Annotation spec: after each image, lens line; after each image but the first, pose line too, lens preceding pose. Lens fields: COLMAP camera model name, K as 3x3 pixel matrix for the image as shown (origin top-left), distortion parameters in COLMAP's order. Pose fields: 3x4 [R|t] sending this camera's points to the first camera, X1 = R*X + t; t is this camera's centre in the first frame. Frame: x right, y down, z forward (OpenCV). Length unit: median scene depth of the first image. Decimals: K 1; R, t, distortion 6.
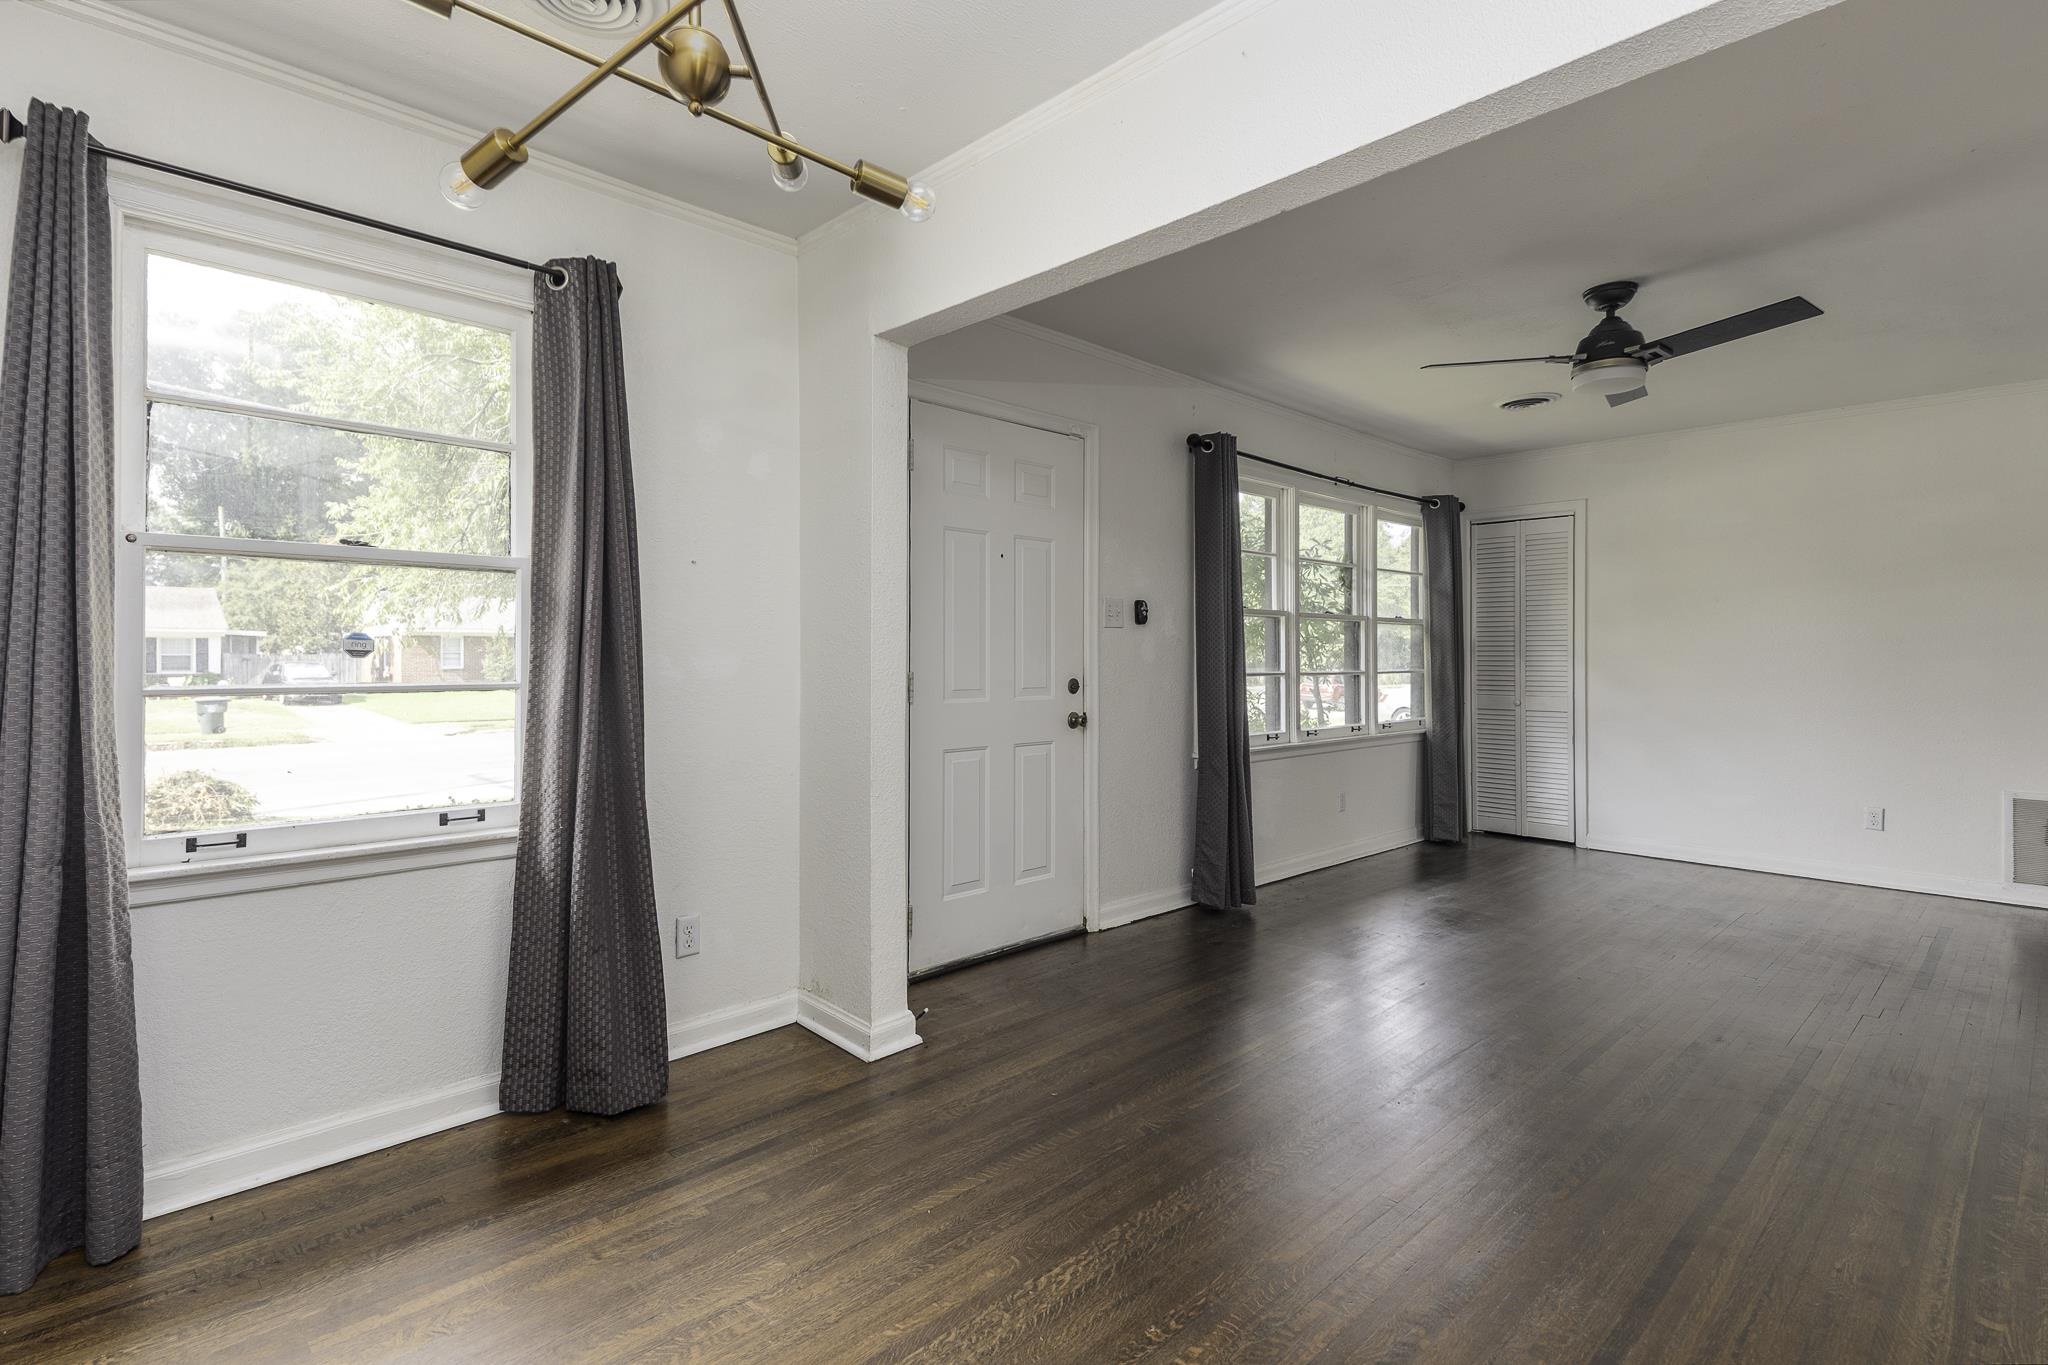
lens RADIAL K [[988.5, 0, 1012.8], [0, 988.5, 647.4], [0, 0, 1]] dist [0.051504, -0.017138]
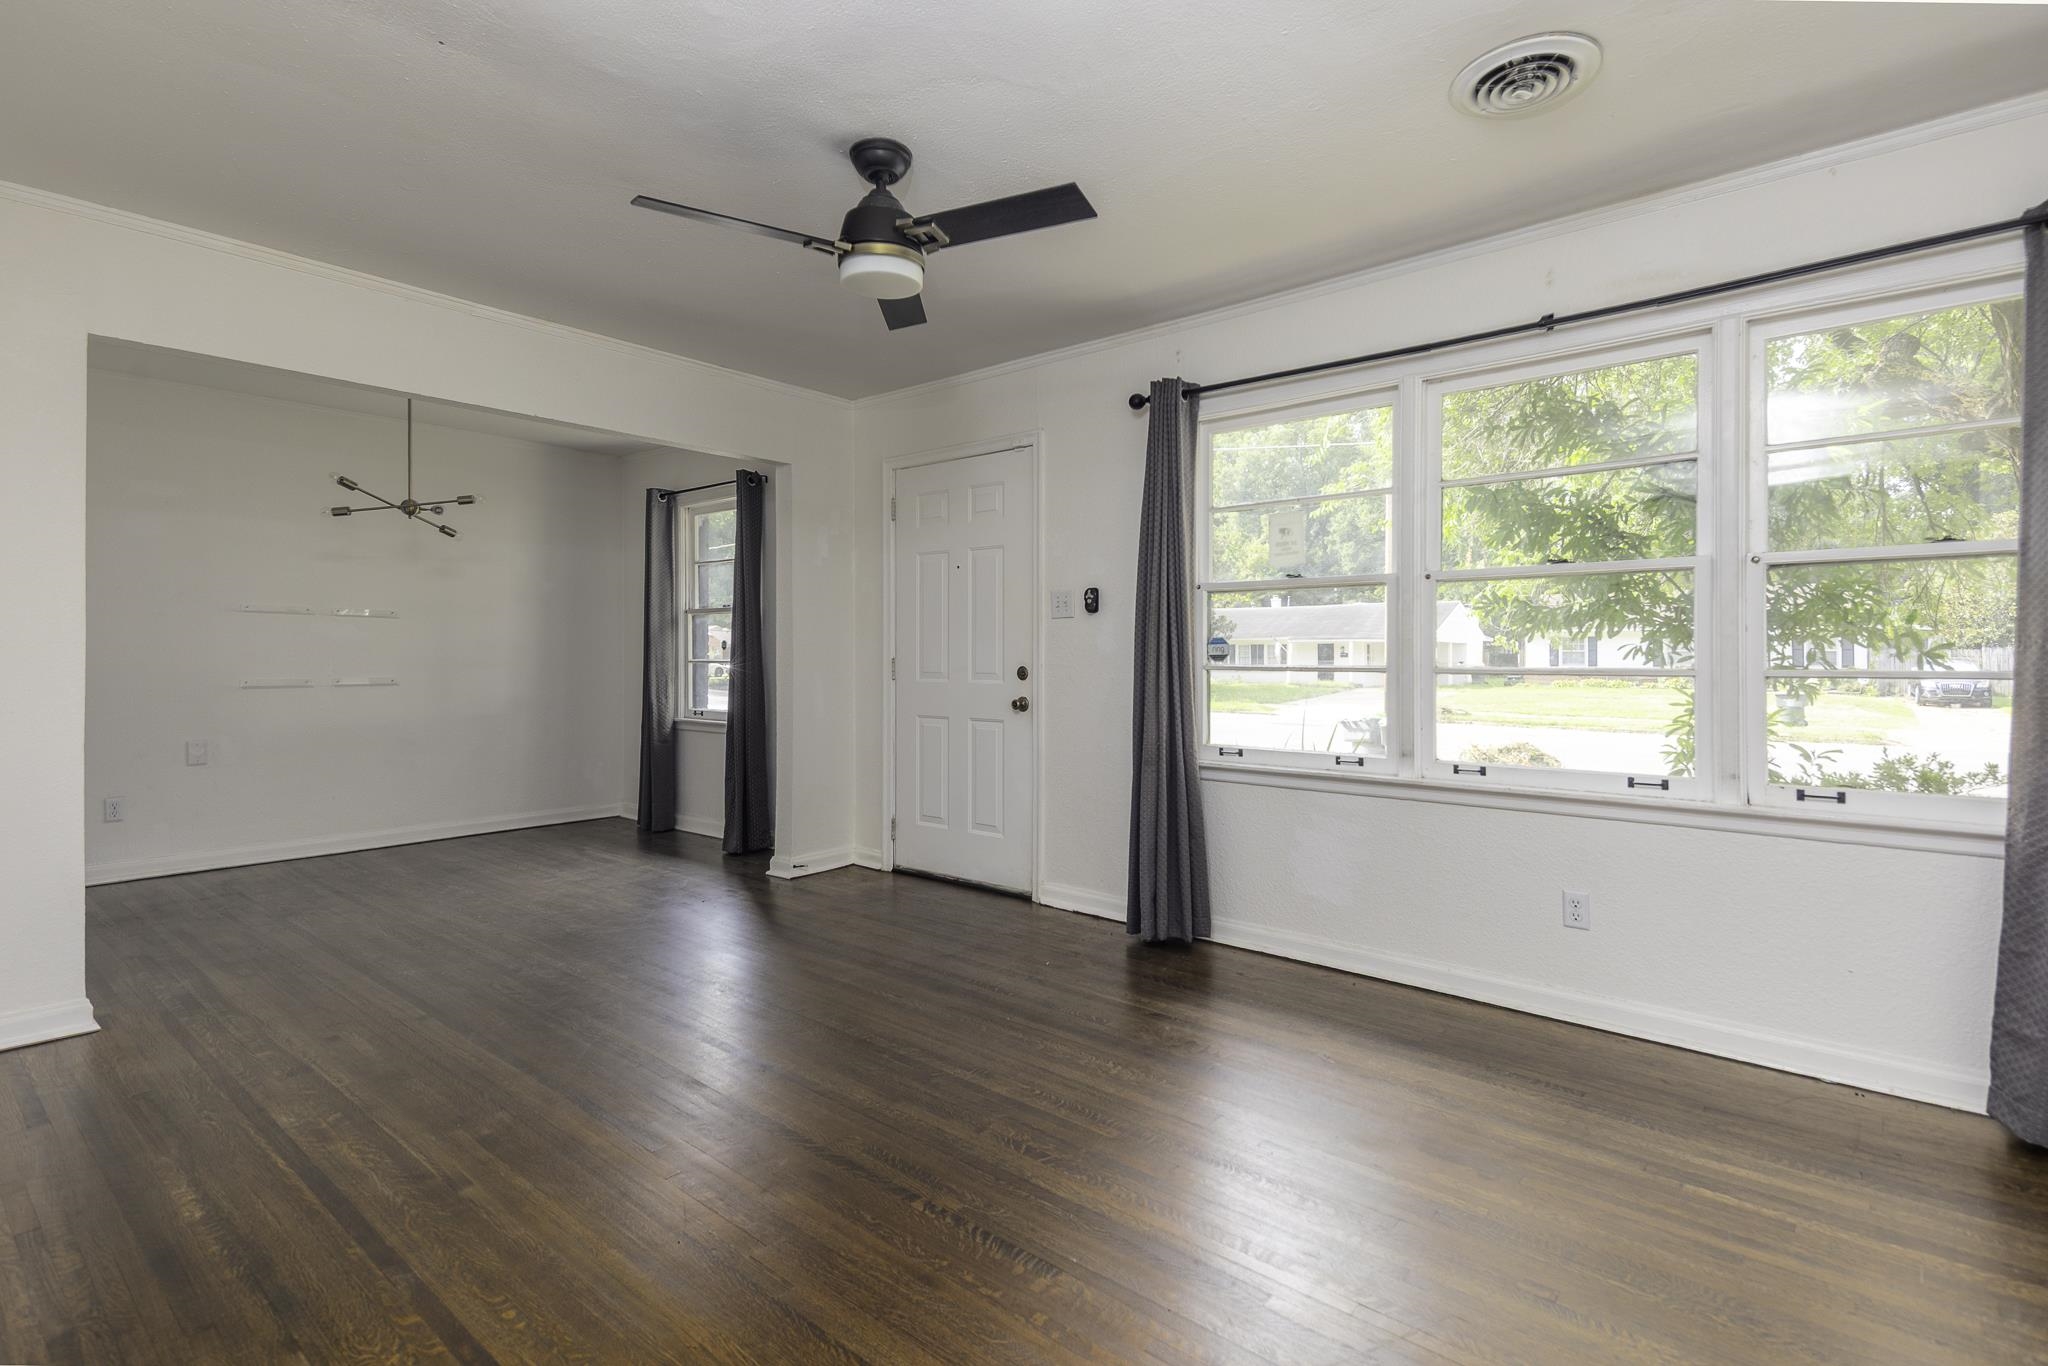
lens RADIAL K [[966.3, 0, 1003.0], [0, 966.3, 653.7], [0, 0, 1]] dist [0.043034, -0.020582]
pose [[0.100513, -0.001468, -0.994935, 0.889586], [0.010246, 0.999947, -0.000441, 0.013880], [0.994883, -0.010150, 0.100523, 0.682323]]
